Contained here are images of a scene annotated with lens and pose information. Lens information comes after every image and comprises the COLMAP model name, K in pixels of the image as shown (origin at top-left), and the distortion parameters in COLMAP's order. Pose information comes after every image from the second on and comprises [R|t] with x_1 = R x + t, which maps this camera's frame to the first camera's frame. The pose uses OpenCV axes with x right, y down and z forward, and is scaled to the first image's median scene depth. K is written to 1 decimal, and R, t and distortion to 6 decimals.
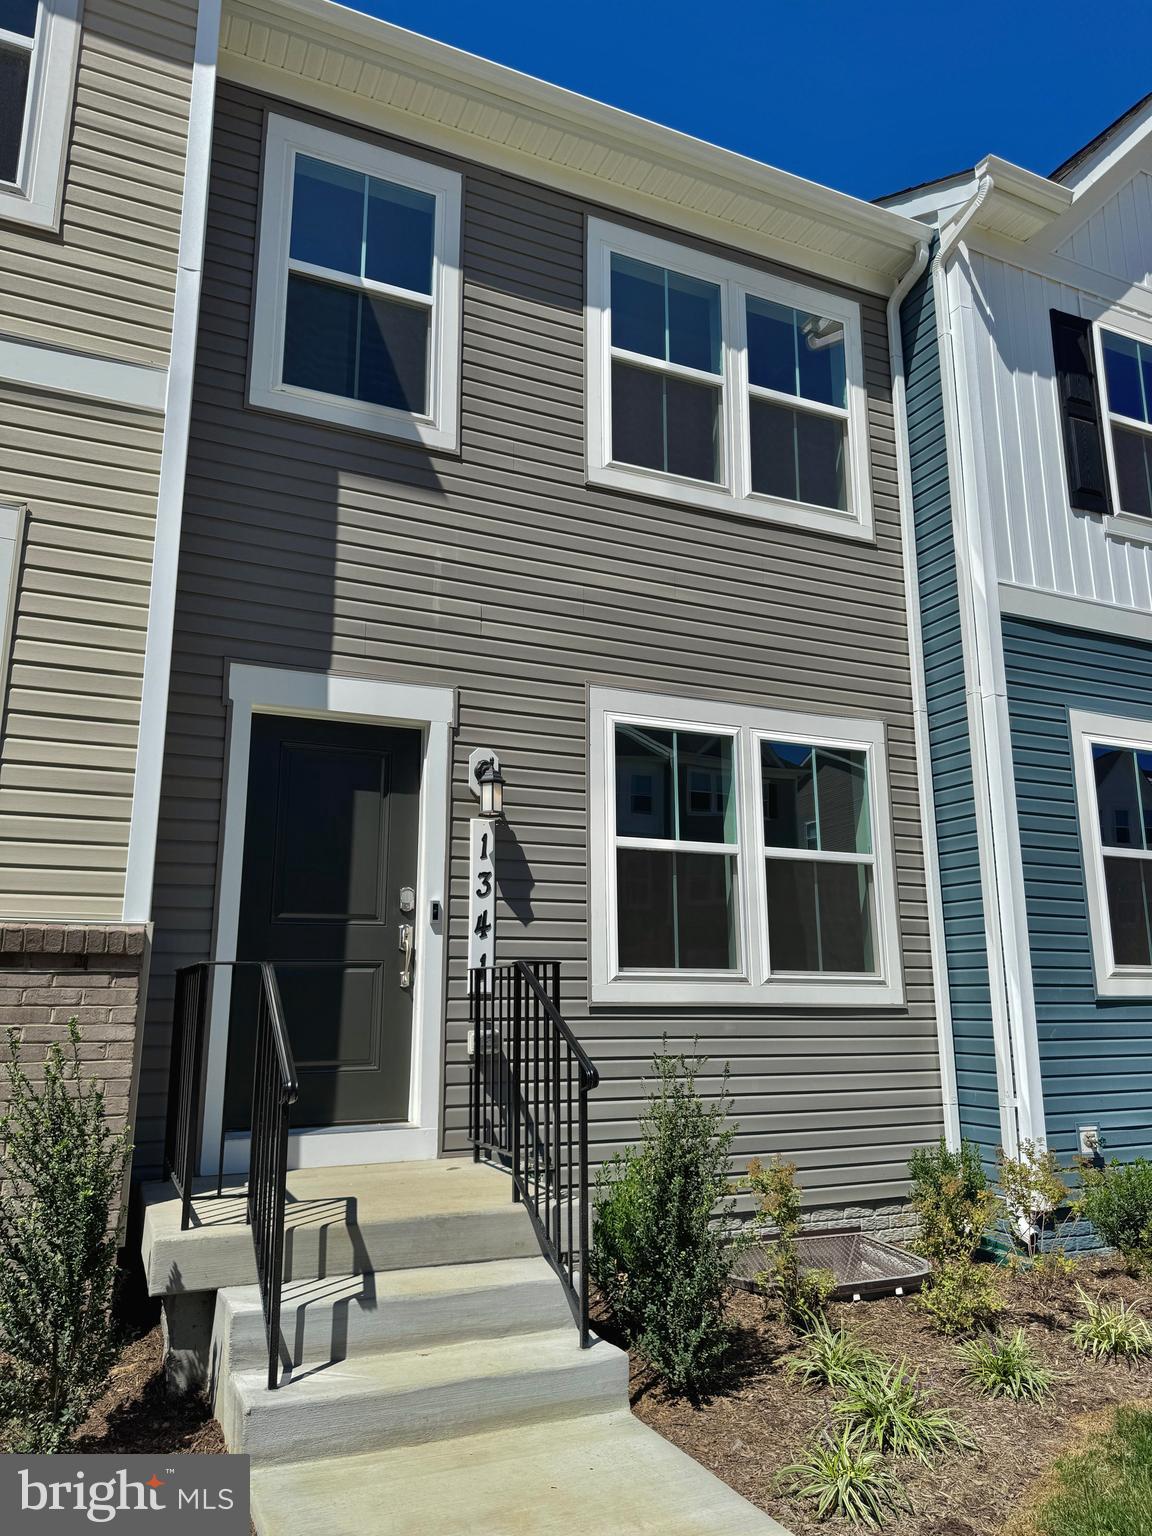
lens RADIAL K [[1081.7, 0, 570.8], [0, 1081.7, 765.6], [0, 0, 1]] dist [0.026658, -0.029246]
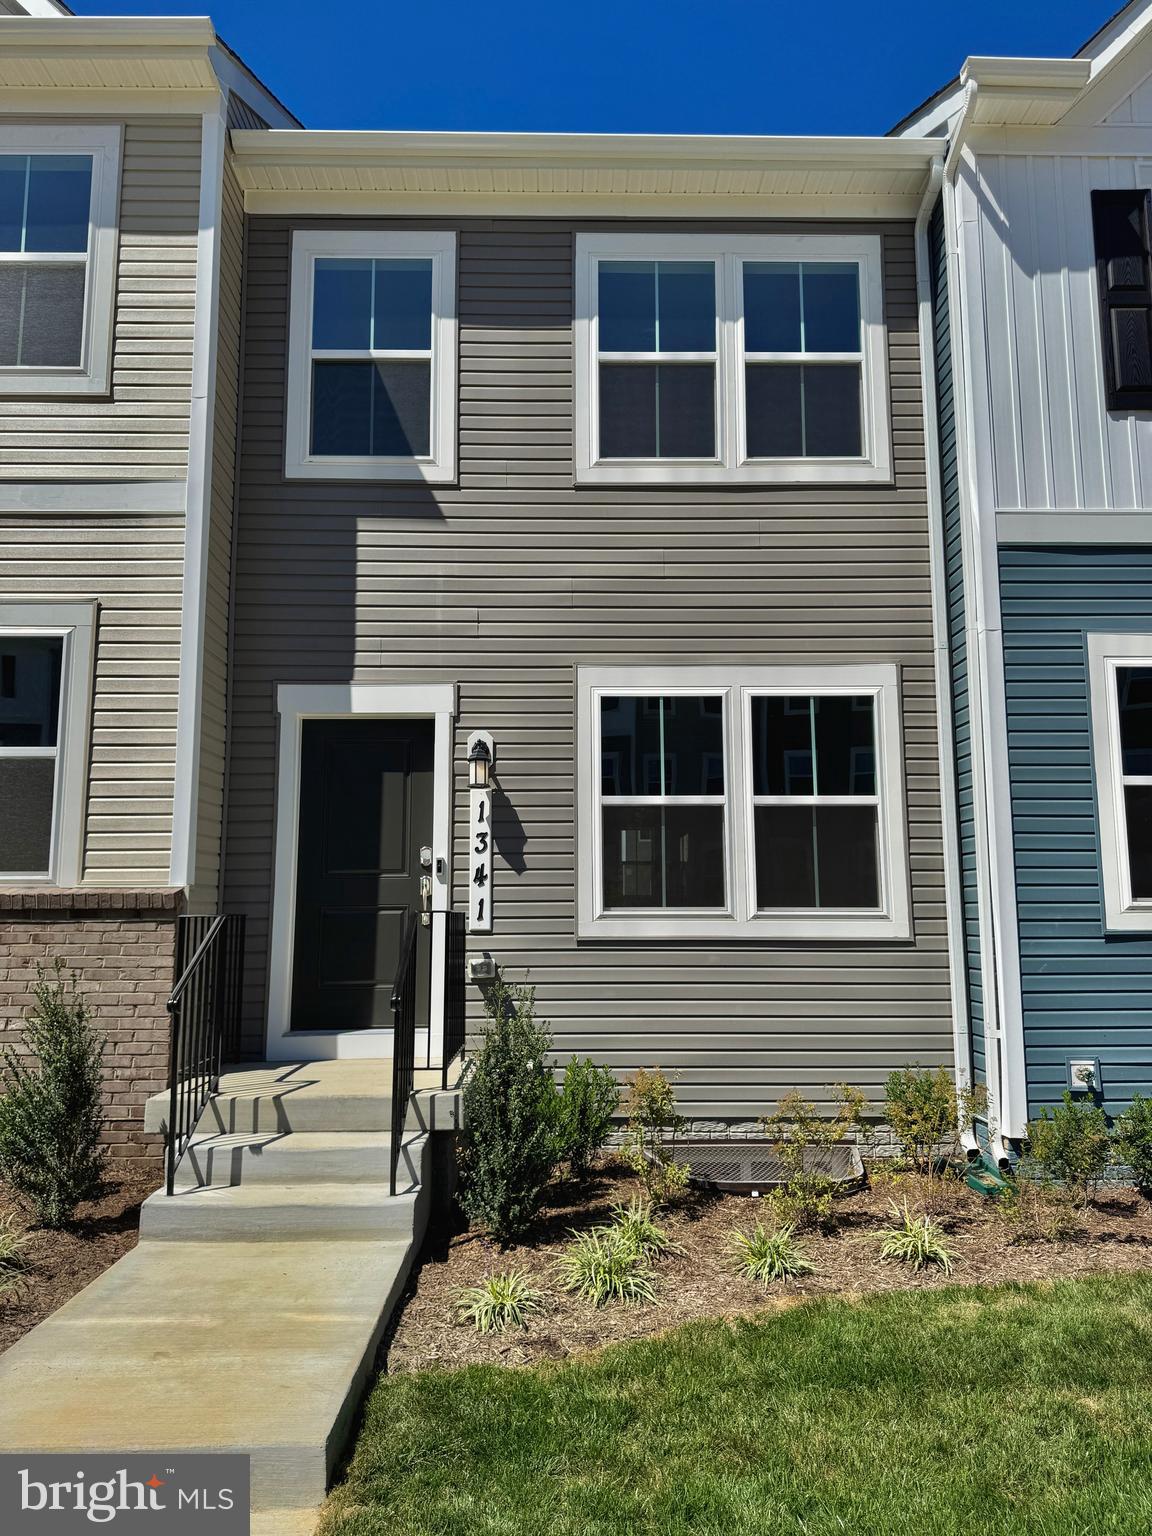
lens RADIAL K [[1081.7, 0, 588.3], [0, 1081.7, 766.4], [0, 0, 1]] dist [0.026658, -0.029246]
pose [[0.917462, -0.057255, -0.393681, 0.478817], [0.088370, 0.994196, 0.061352, -0.037494], [0.387884, -0.091078, 0.917197, -0.064636]]
